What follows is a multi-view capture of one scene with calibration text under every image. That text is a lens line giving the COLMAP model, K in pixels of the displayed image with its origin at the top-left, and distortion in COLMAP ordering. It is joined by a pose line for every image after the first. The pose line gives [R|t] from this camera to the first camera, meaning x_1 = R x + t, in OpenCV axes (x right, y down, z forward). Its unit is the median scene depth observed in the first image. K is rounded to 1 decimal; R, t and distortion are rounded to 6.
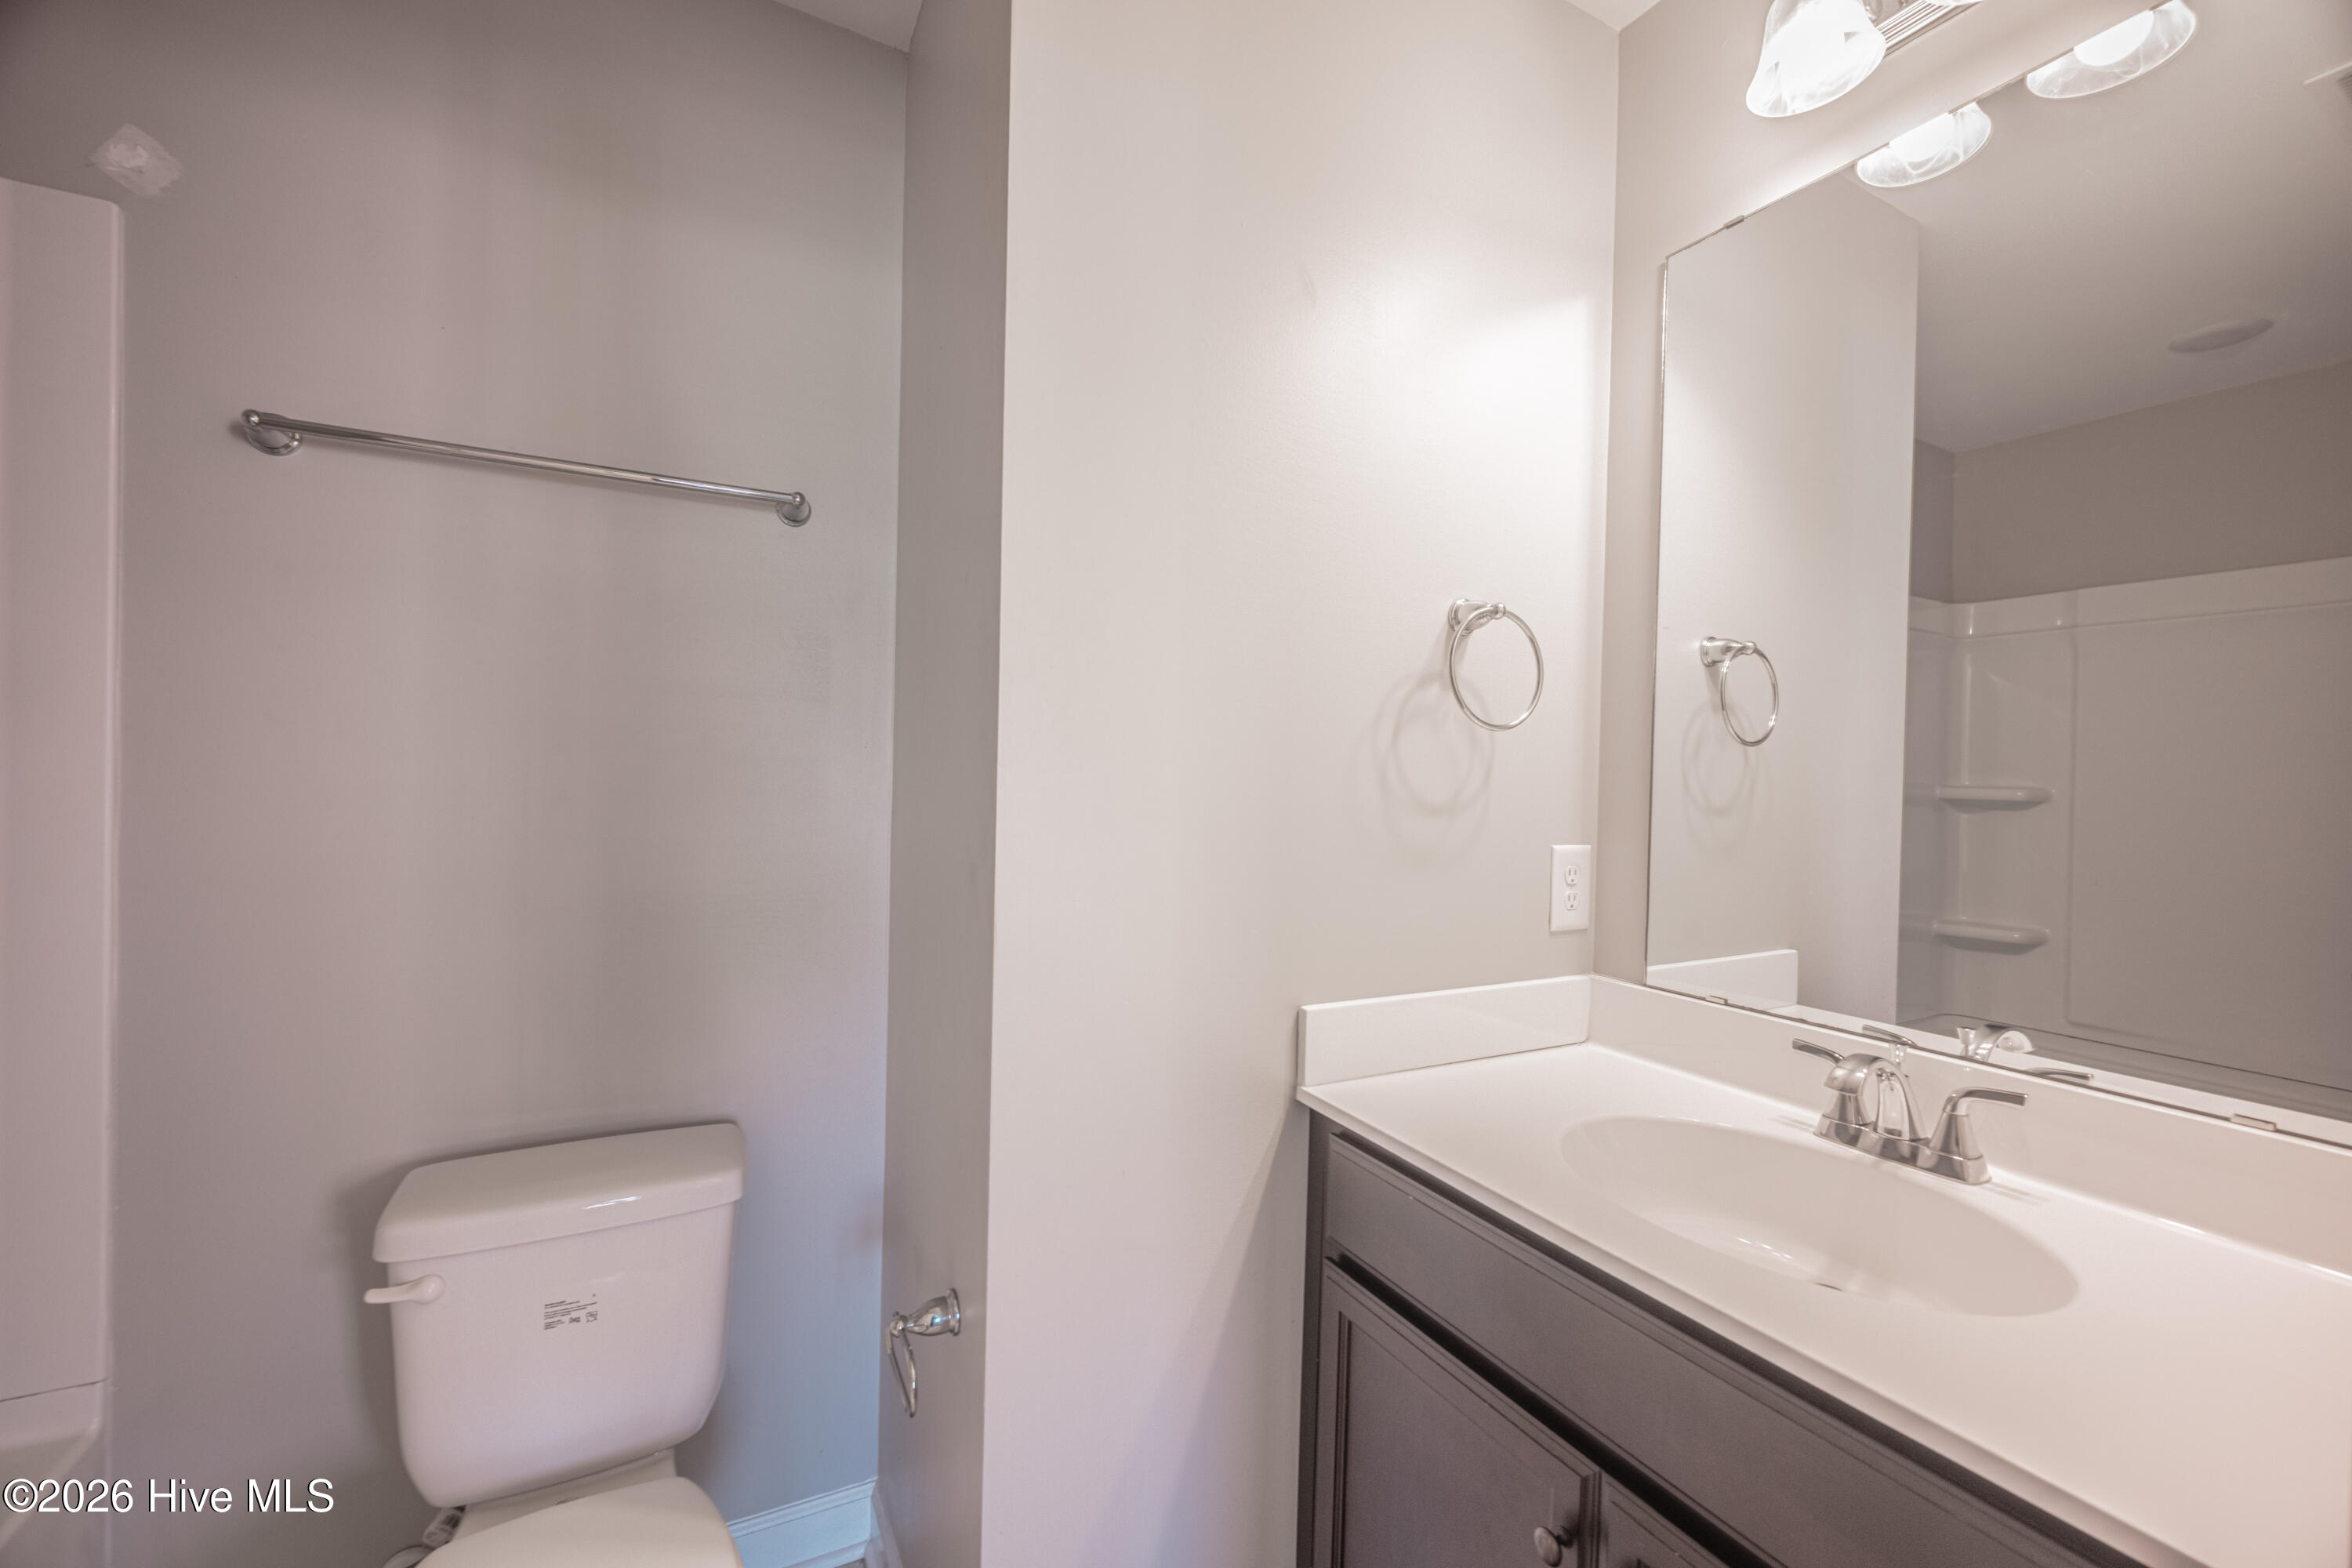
lens RADIAL K [[929.7, 0, 1182.3], [0, 929.7, 781.8], [0, 0, 1]] dist [-0.003226, -0.000334]
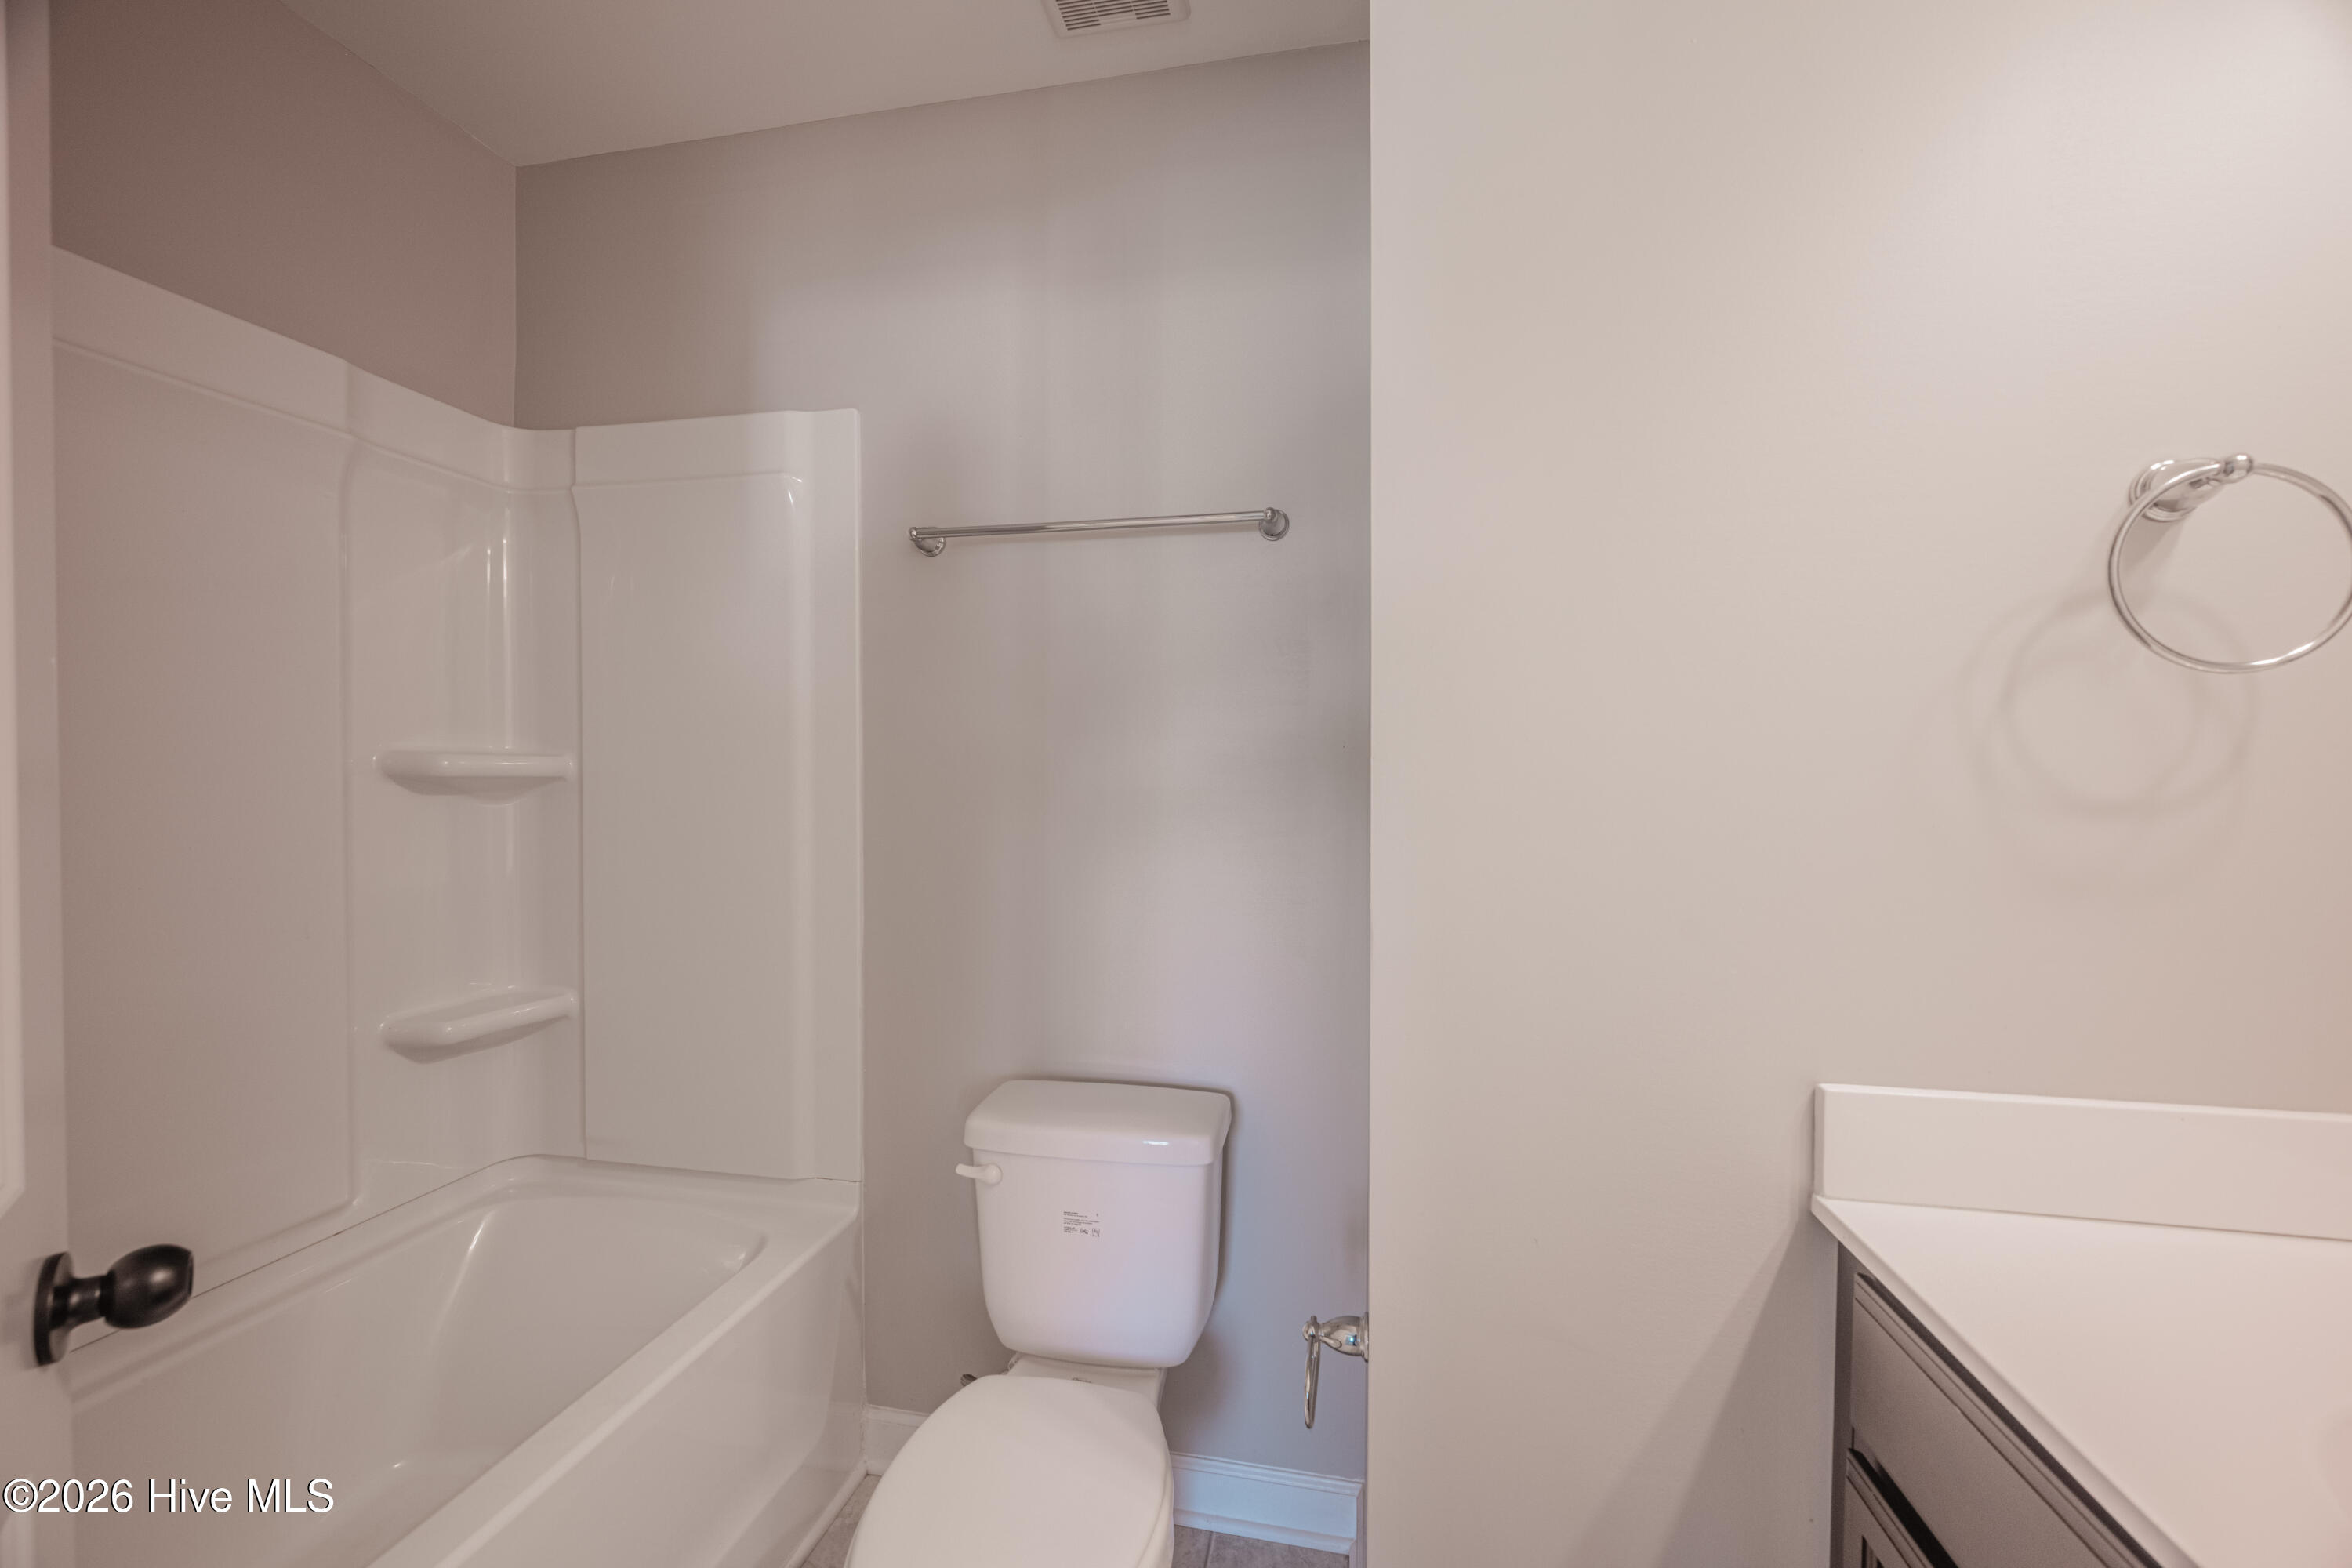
lens RADIAL K [[929.7, 0, 1185.4], [0, 929.7, 788.4], [0, 0, 1]] dist [-0.003226, -0.000334]
pose [[0.775583, -0.012913, -0.631113, 0.205872], [0.013380, 0.999902, -0.004016, 0.011419], [0.631104, -0.005330, 0.775680, 0.143334]]
